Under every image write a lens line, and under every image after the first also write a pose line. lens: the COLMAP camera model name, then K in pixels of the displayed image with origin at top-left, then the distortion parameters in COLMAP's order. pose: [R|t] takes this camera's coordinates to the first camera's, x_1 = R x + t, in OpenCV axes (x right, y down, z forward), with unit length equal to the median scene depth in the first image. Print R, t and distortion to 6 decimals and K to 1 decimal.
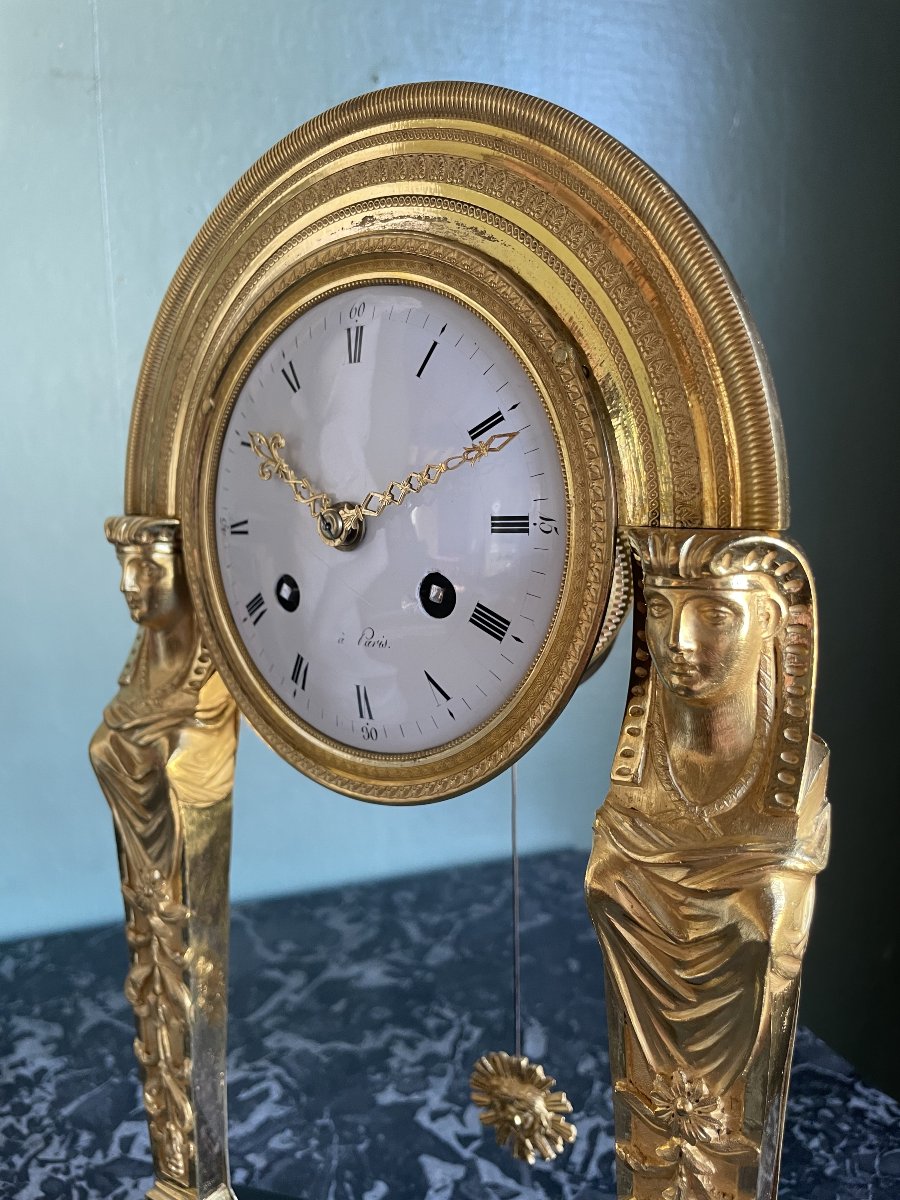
lens RADIAL K [[936.7, 0, 456.3], [0, 936.7, 589.4], [0, 0, 1]] dist [0.062592, -0.114132]
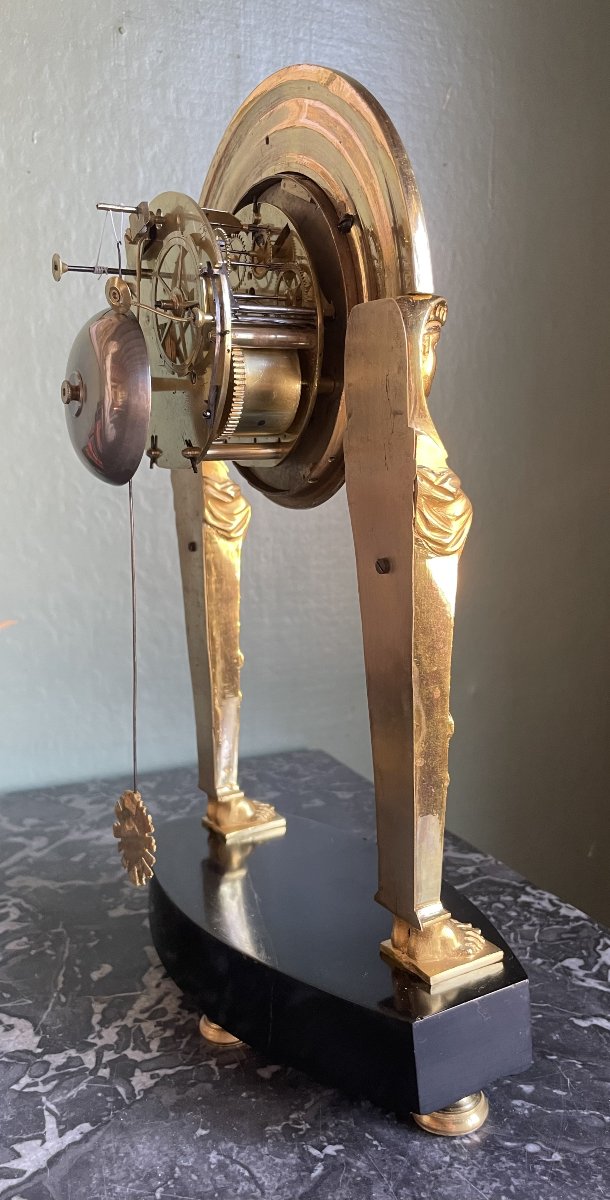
lens RADIAL K [[940.1, 0, 335.5], [0, 940.1, 583.8], [0, 0, 1]] dist [0.029893, -0.053863]
pose [[0.993517, 0.004756, 0.113582, 0.061091], [-0.001935, 0.999687, -0.024933, 0.200995], [-0.113665, 0.024552, 0.993216, -0.162646]]
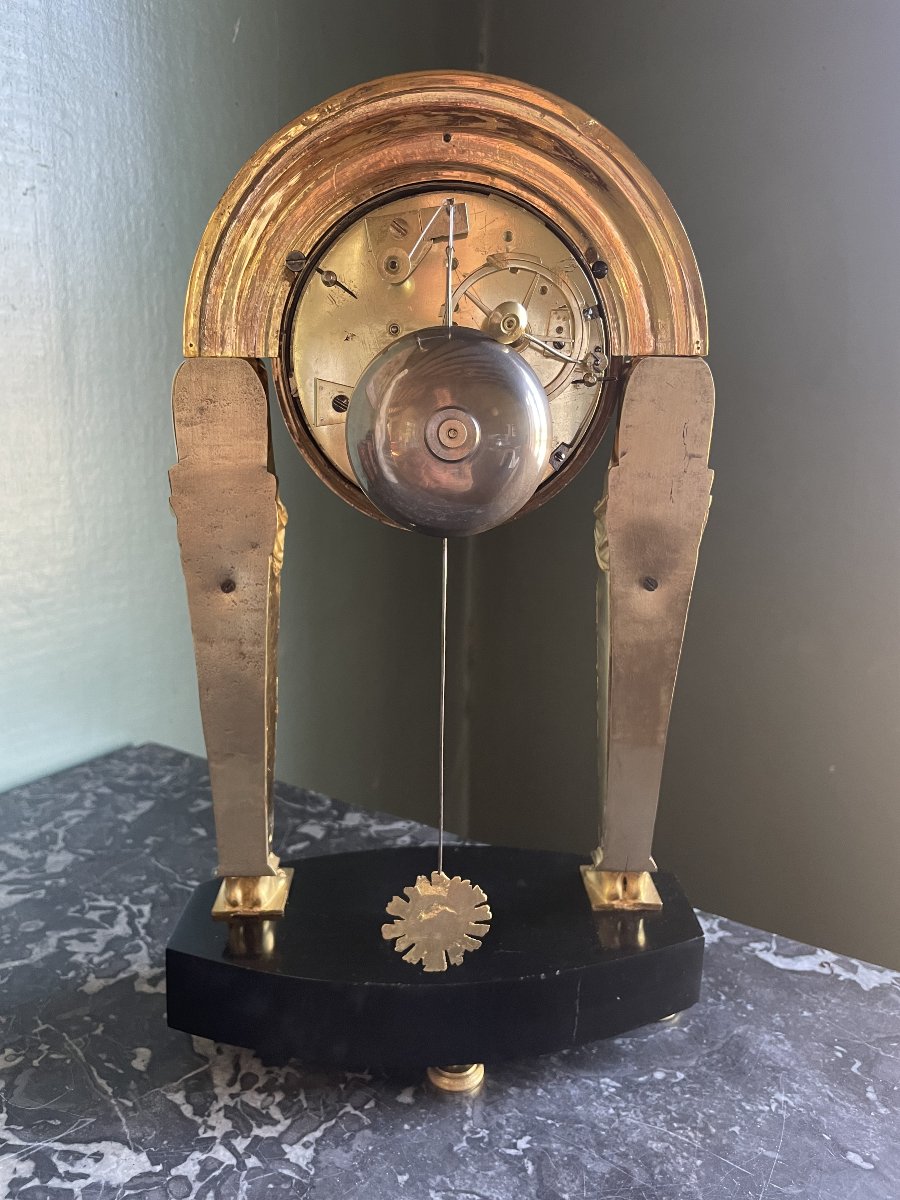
lens RADIAL K [[936.7, 0, 444.5], [0, 936.7, 592.0], [0, 0, 1]] dist [0.062592, -0.114132]
pose [[0.782678, -0.099878, 0.614362, -0.394411], [0.052942, 0.994147, 0.094174, 0.069254], [-0.620172, -0.041182, 0.783384, 0.032675]]
